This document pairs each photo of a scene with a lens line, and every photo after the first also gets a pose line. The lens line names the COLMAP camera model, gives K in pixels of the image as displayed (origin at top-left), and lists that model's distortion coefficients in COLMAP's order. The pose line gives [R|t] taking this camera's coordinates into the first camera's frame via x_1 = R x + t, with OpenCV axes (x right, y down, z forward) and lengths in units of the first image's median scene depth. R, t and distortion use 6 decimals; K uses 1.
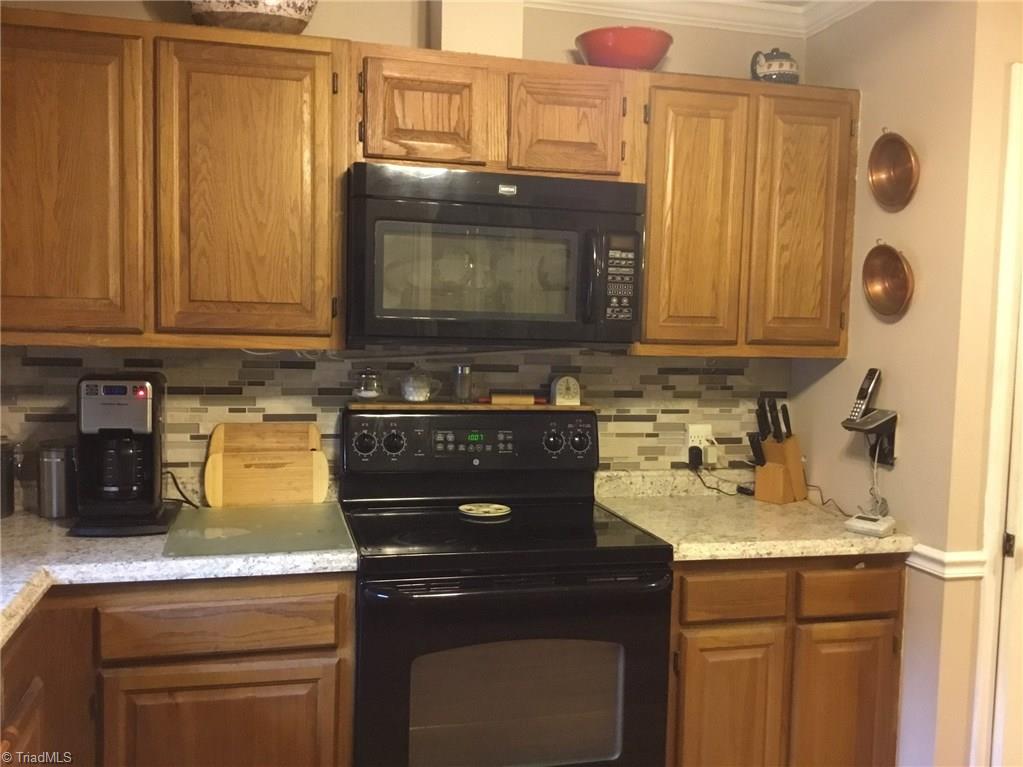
lens RADIAL K [[935.5, 0, 503.2], [0, 935.5, 380.6], [0, 0, 1]] dist [0.049230, 0.000000]
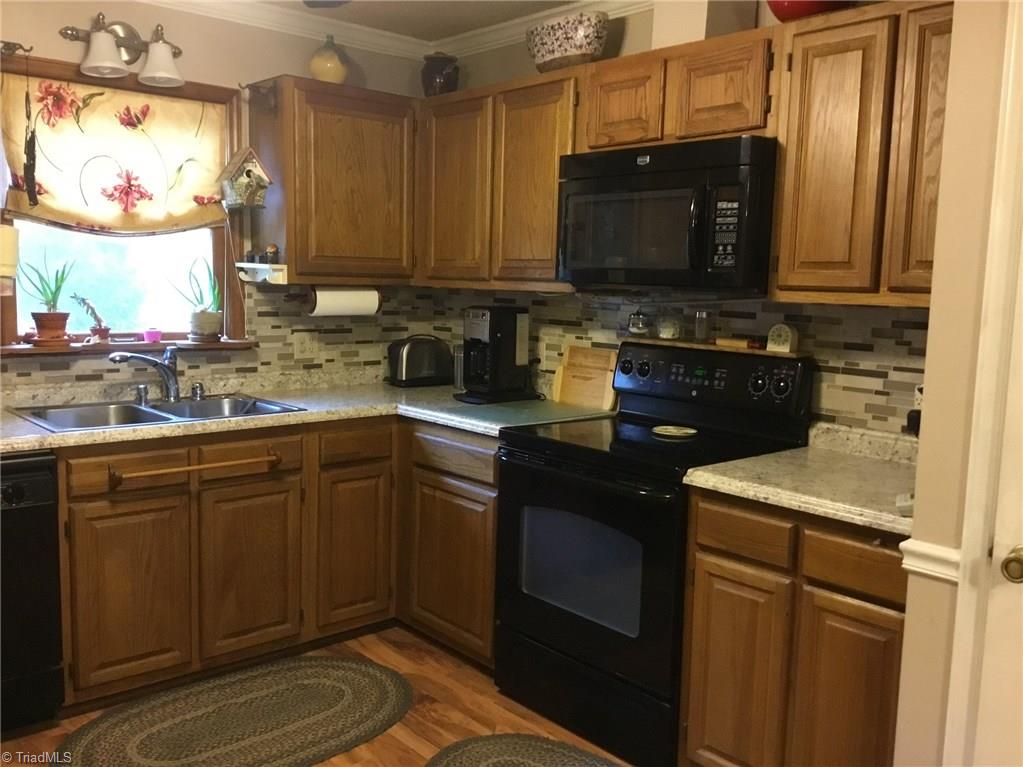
lens RADIAL K [[935.5, 0, 507.8], [0, 935.5, 384.3], [0, 0, 1]] dist [0.049230, 0.000000]
pose [[0.436197, 0.090217, -0.895317, 0.934146], [-0.071339, 0.995297, 0.065535, 0.016518], [0.897019, 0.035284, 0.440581, 0.283315]]
